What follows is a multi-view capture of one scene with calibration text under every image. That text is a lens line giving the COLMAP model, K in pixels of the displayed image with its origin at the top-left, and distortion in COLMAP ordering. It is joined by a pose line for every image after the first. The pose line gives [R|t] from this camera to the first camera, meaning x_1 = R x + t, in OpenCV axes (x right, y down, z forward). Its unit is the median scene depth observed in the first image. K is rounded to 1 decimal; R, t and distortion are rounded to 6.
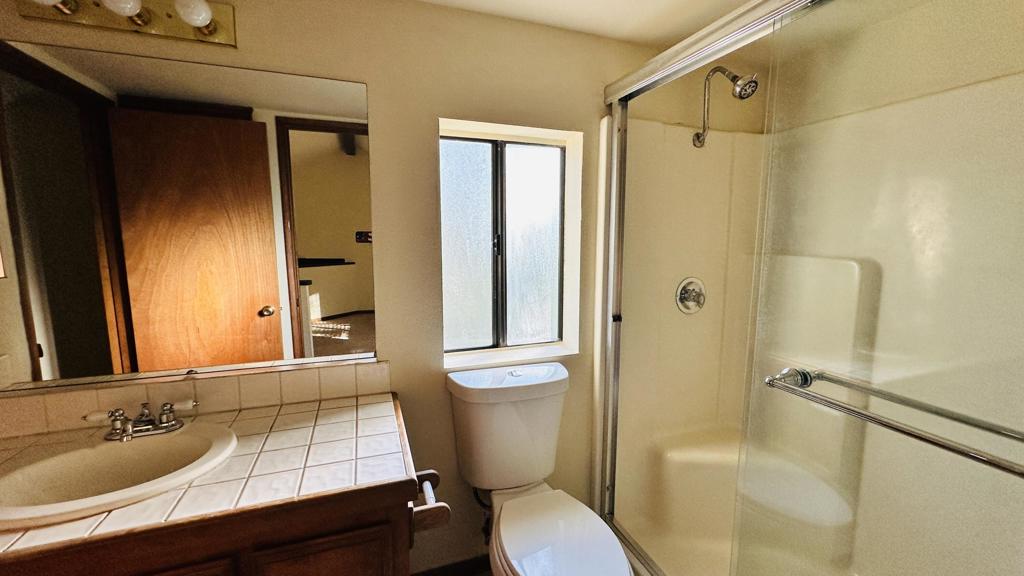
lens RADIAL K [[407.1, 0, 510.7], [0, 407.1, 288.1], [0, 0, 1]] dist [-0.006216, 0.000289]
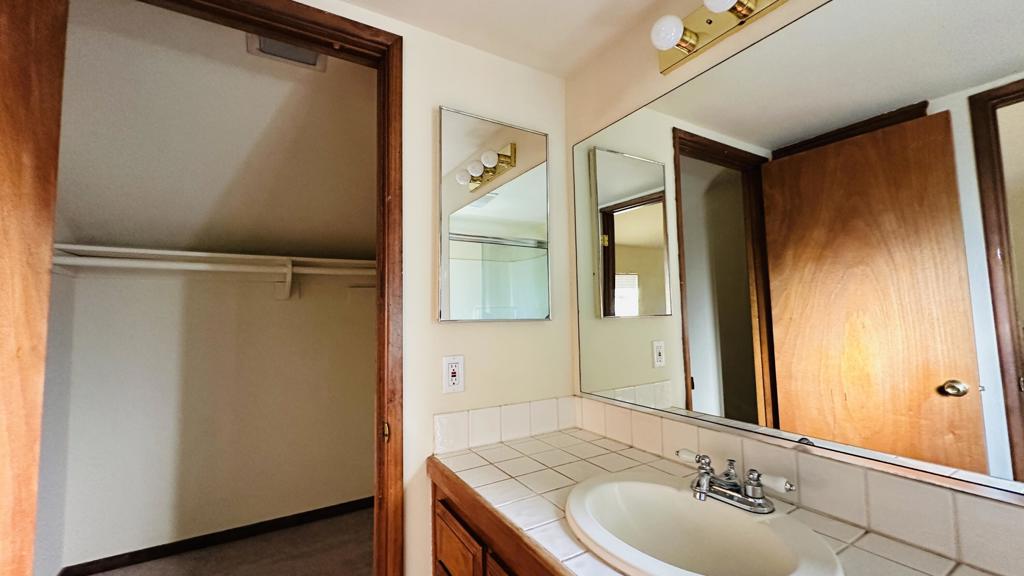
lens RADIAL K [[407.1, 0, 509.9], [0, 407.1, 285.9], [0, 0, 1]] dist [-0.006216, 0.000289]
pose [[0.178748, -0.075083, -0.981026, -0.090303], [-0.106696, 0.989725, -0.095189, 0.035081], [0.978092, 0.121687, 0.168901, 0.198132]]
